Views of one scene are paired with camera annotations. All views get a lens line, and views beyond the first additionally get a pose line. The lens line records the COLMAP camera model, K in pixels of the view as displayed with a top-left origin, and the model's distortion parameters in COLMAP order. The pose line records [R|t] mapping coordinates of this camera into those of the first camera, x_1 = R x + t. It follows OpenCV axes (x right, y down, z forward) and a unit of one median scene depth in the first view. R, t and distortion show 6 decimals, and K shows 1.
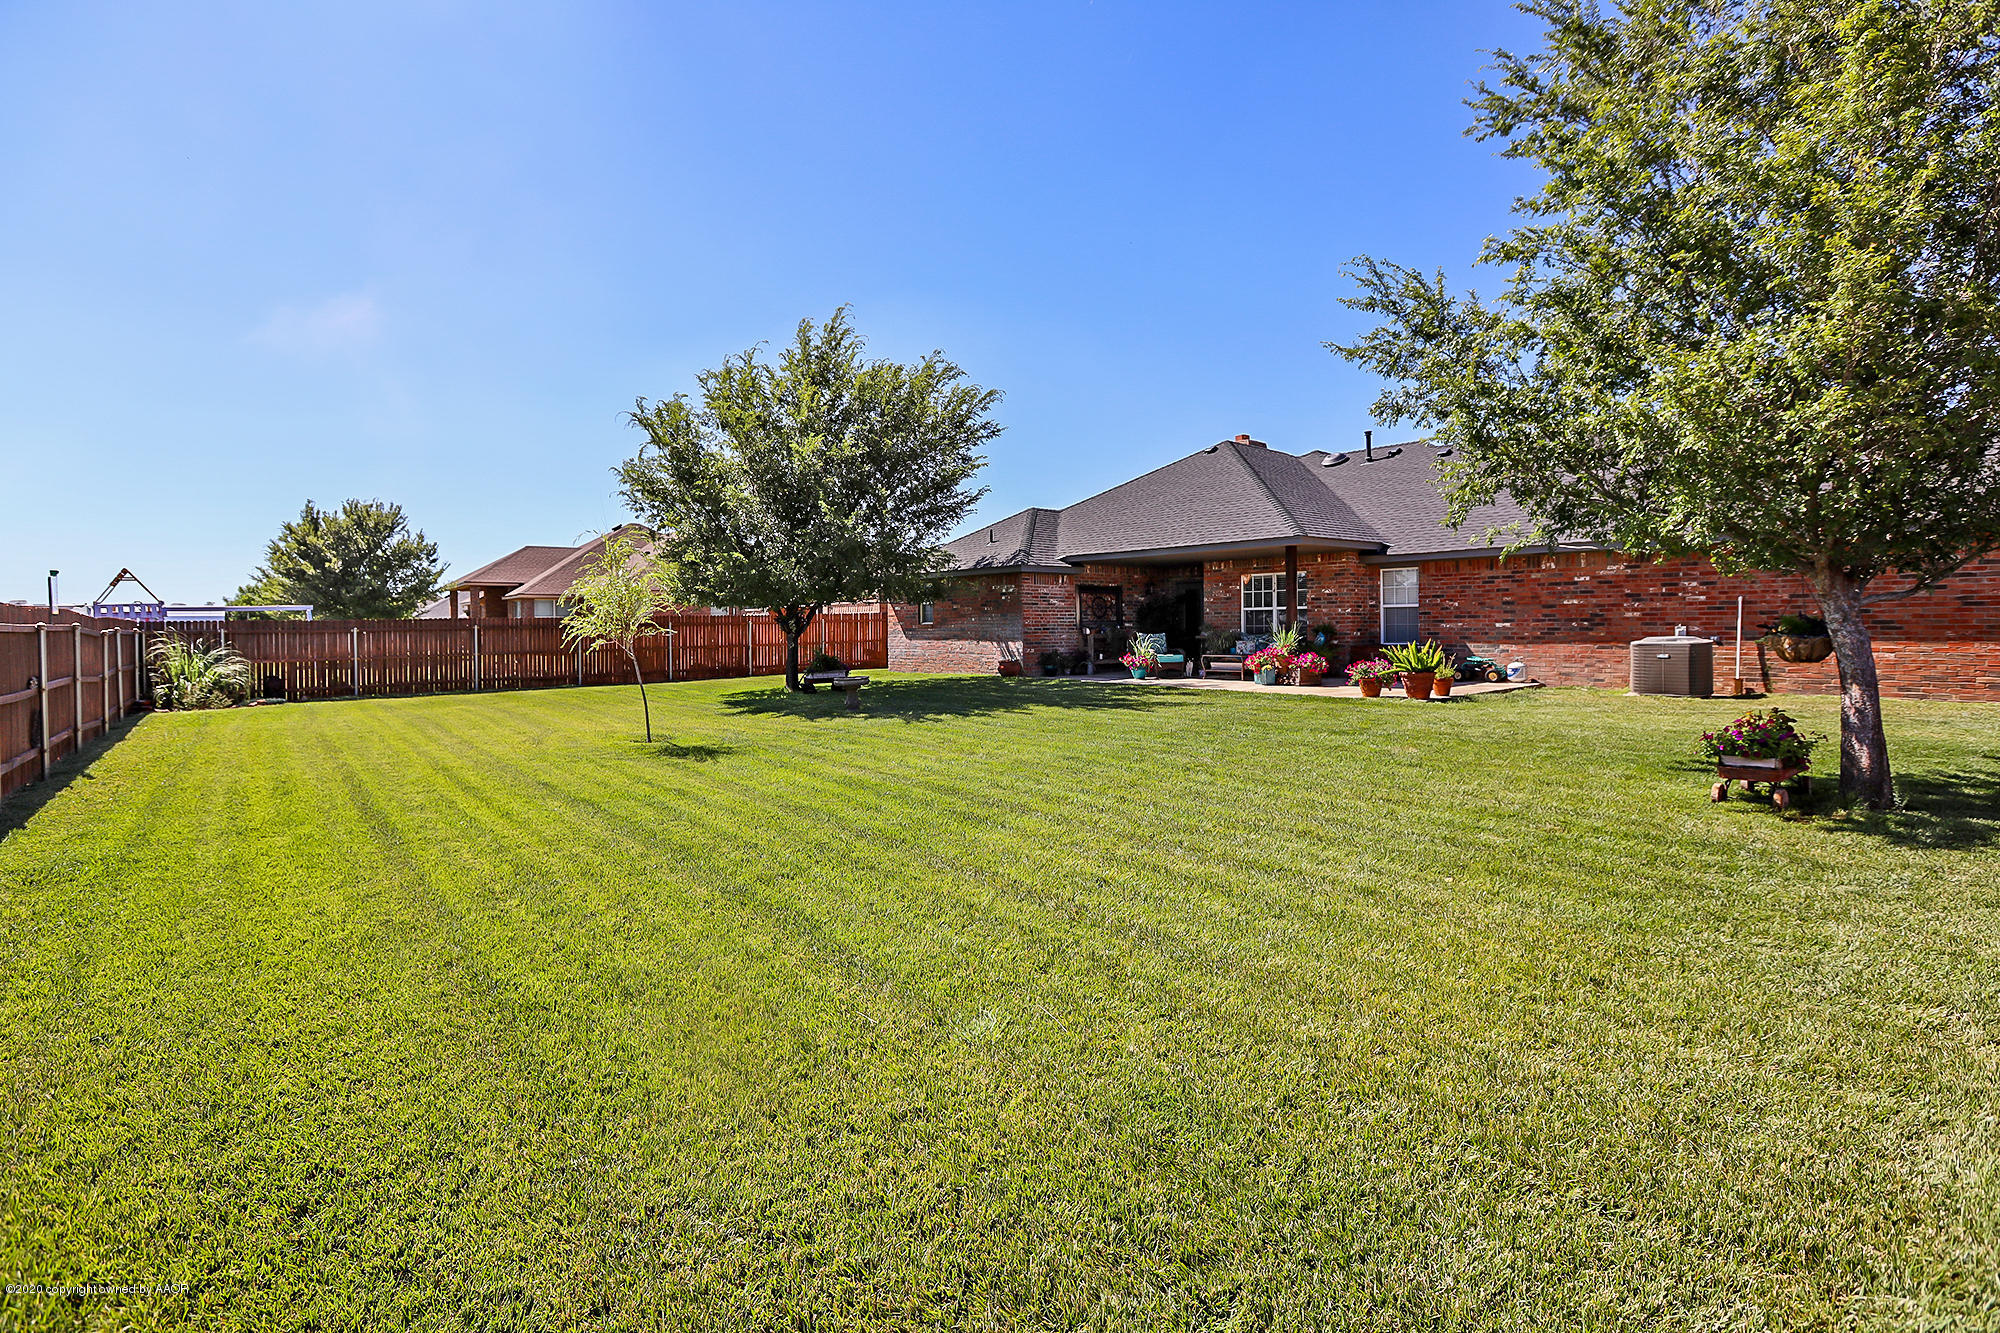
lens RADIAL K [[908.6, 0, 1006.9], [0, 908.6, 601.1], [0, 0, 1]] dist [-0.044408, 0.000754]
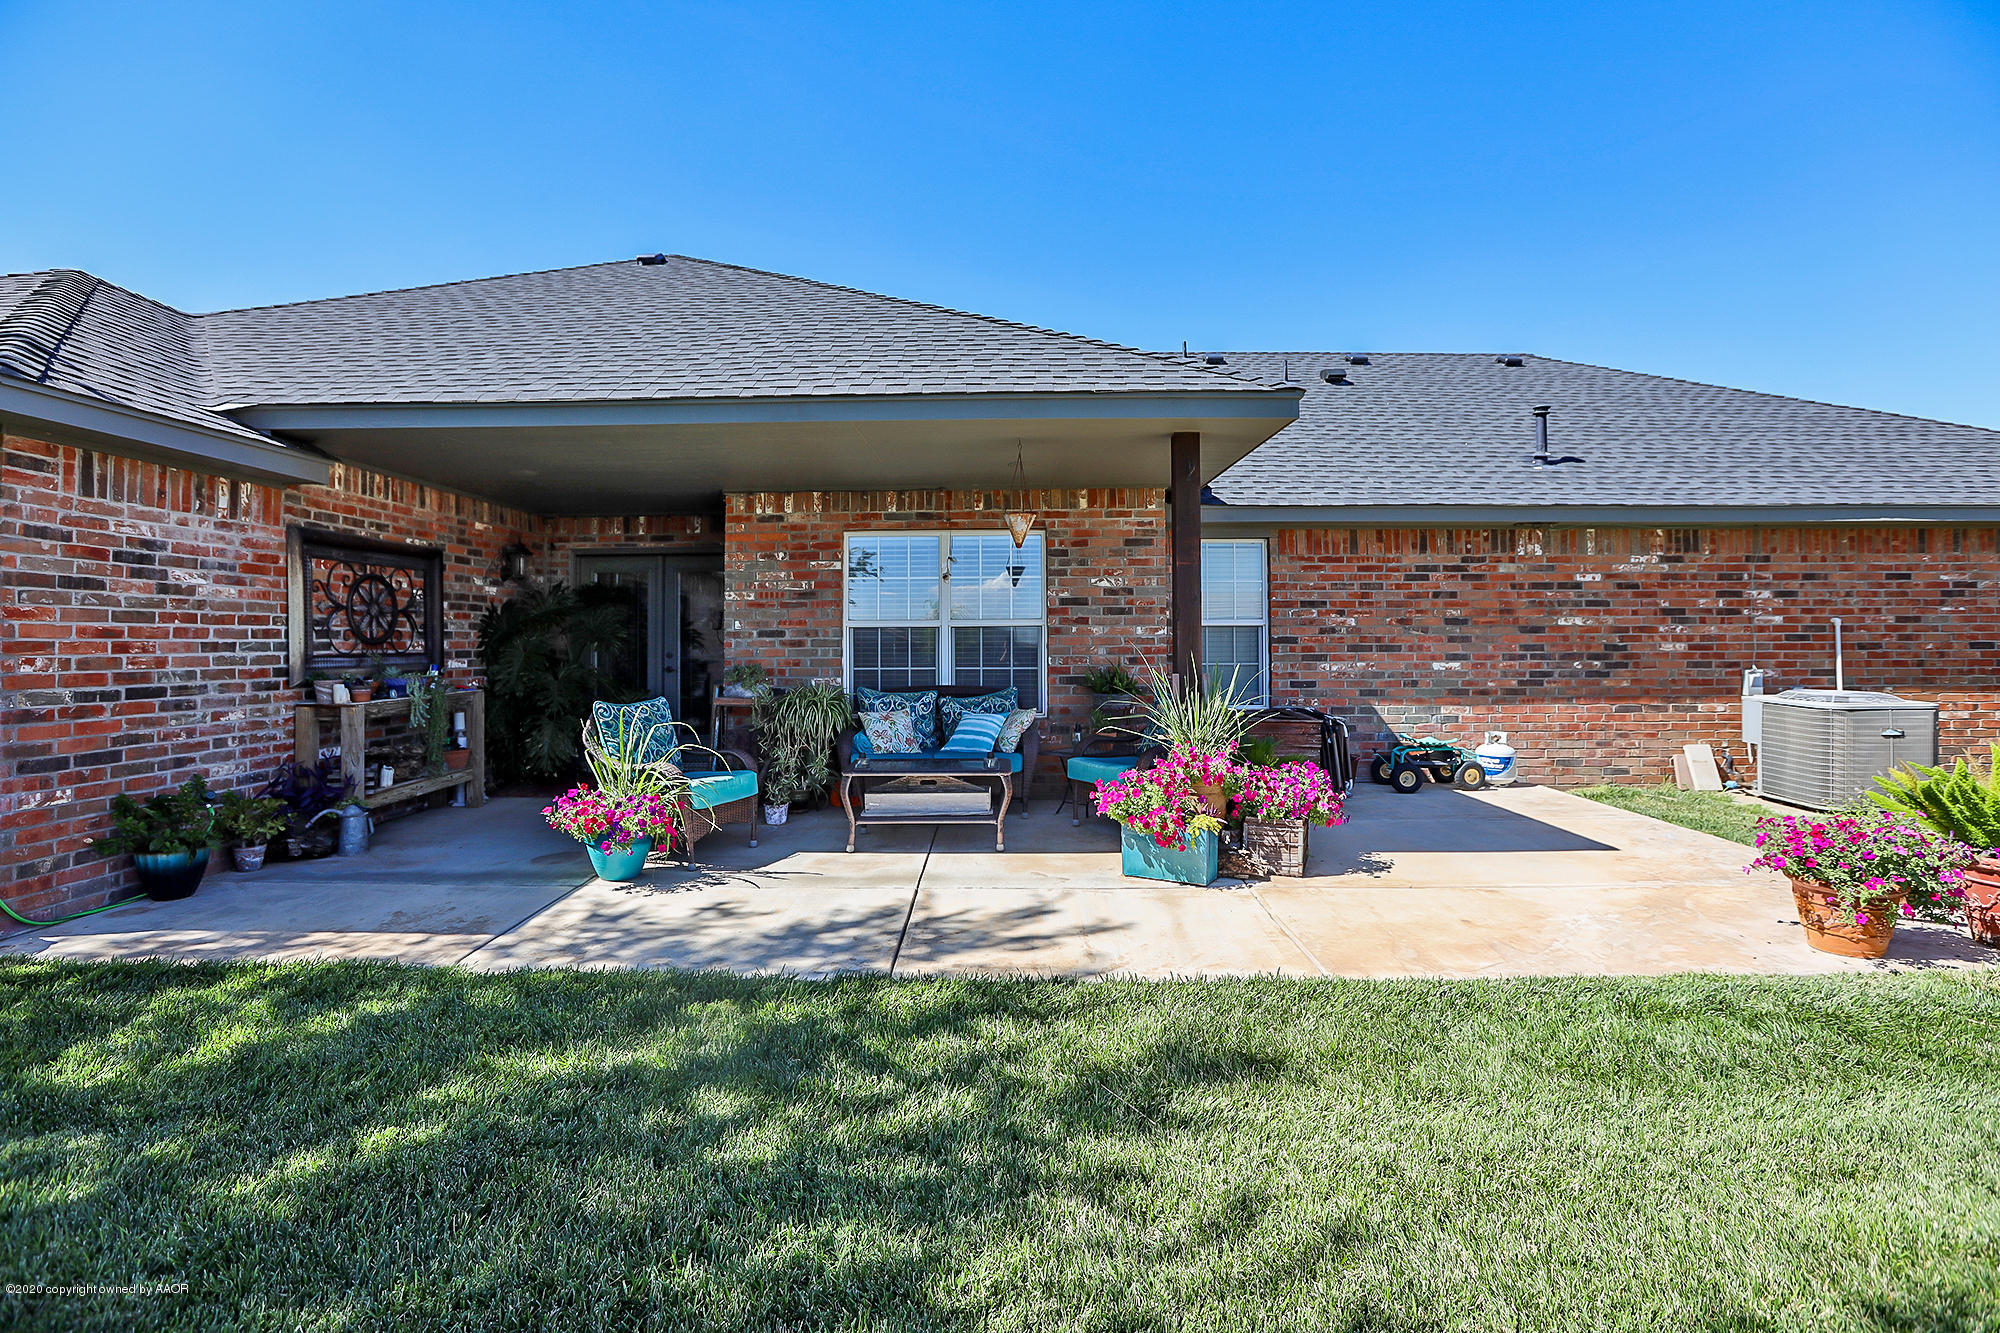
lens RADIAL K [[923.8, 0, 997.0], [0, 923.8, 640.6], [0, 0, 1]] dist [-0.063680, 0.023053]
pose [[0.664655, 0.006448, 0.747122, 0.019039], [-0.020800, 0.999735, 0.009875, 0.011159], [-0.746860, -0.022104, 0.664613, 0.741311]]
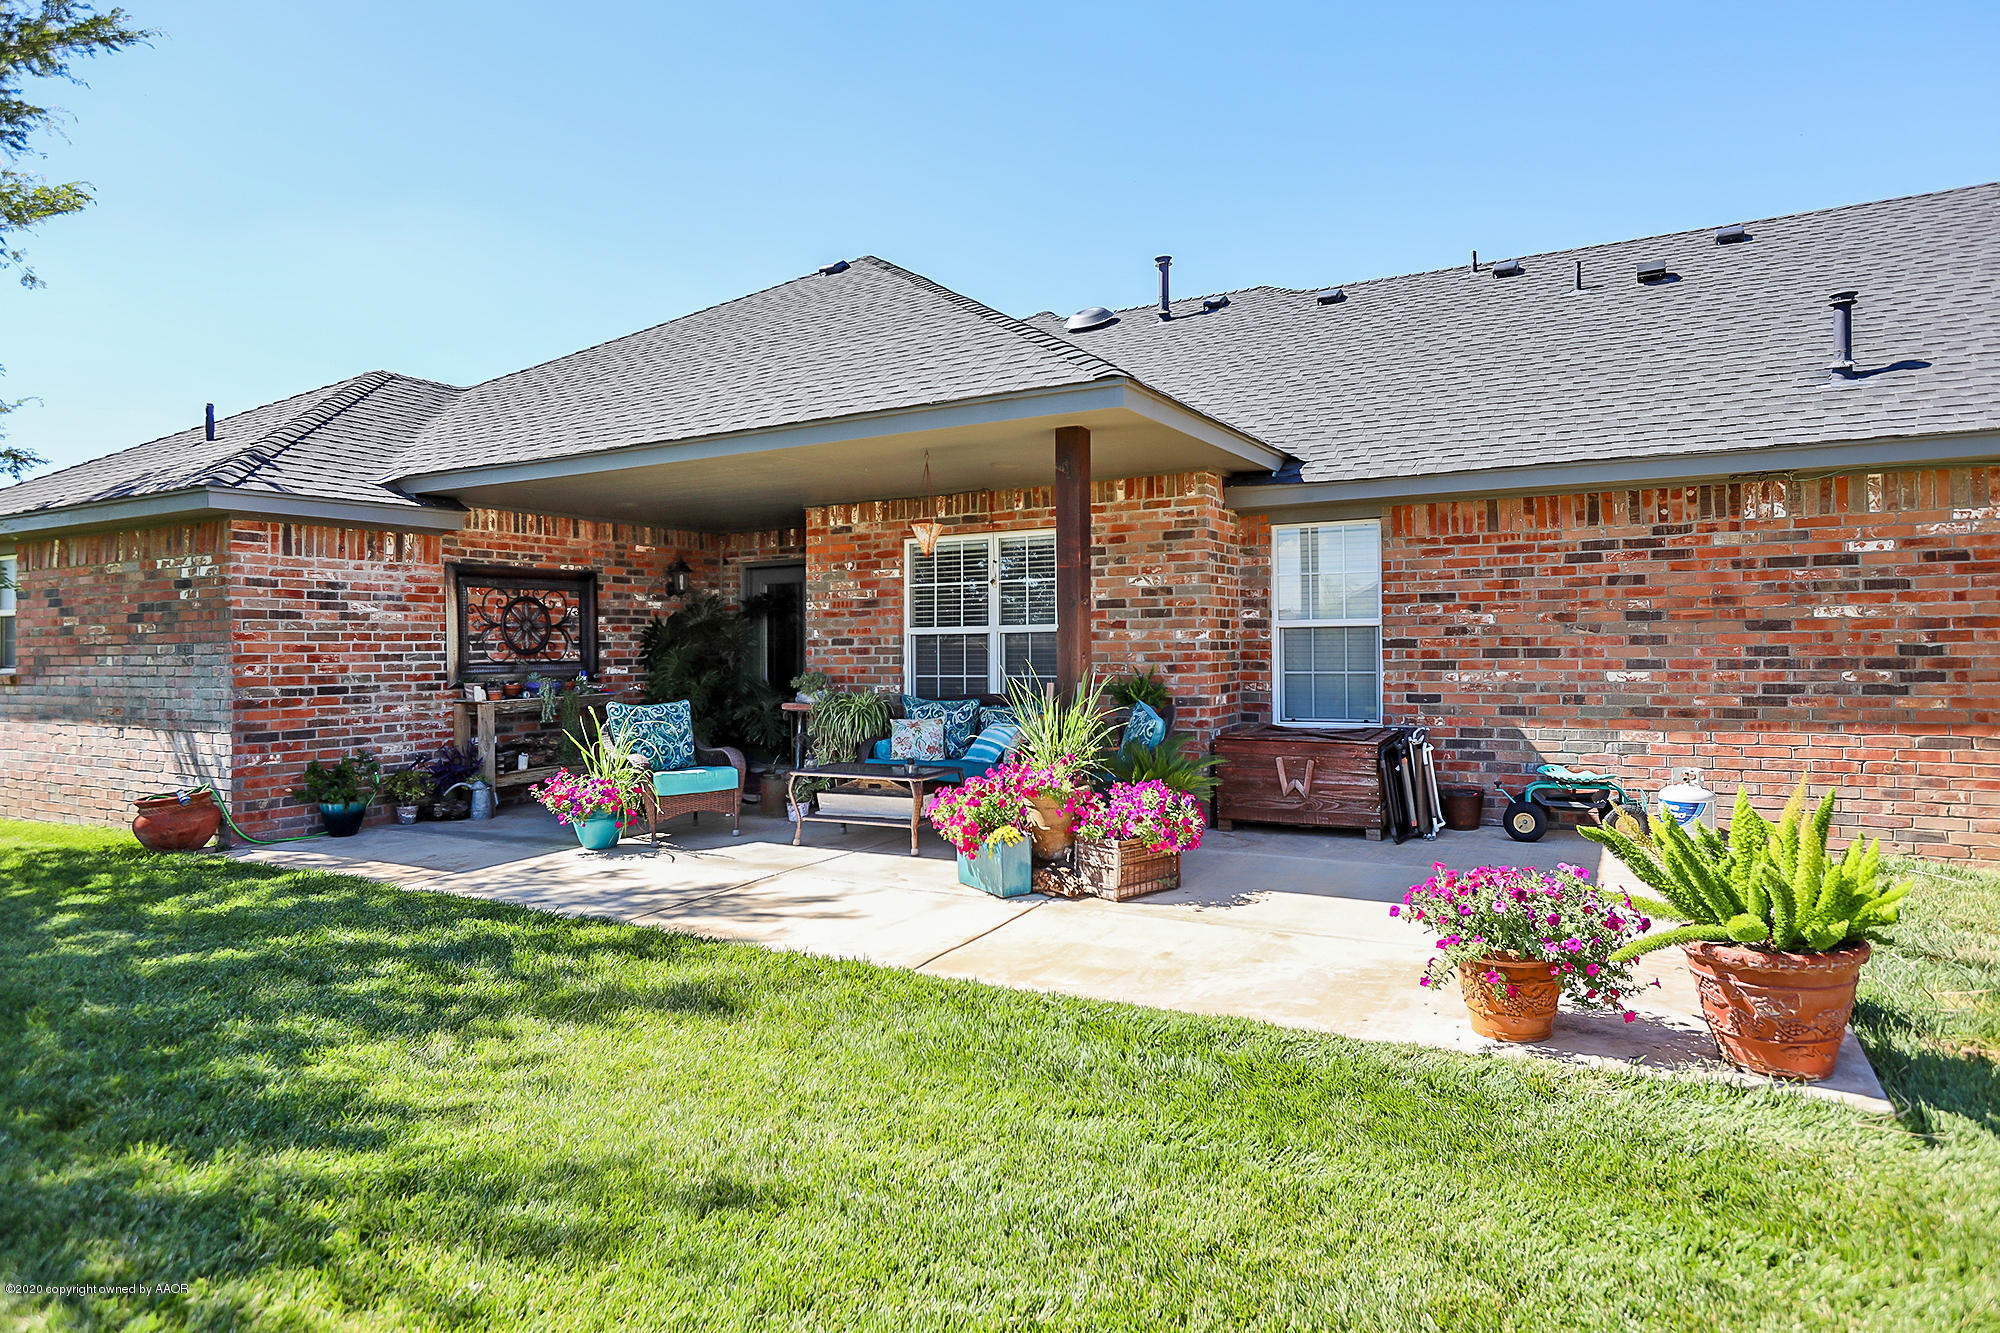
lens RADIAL K [[1164.3, 0, 995.5], [0, 1164.3, 642.8], [0, 0, 1]] dist [-0.052317, 0.034022]
pose [[0.940000, -0.001744, 0.341169, 0.138140], [-0.004442, 0.999840, 0.017351, 0.005305], [-0.341145, -0.017825, 0.939842, 0.568236]]
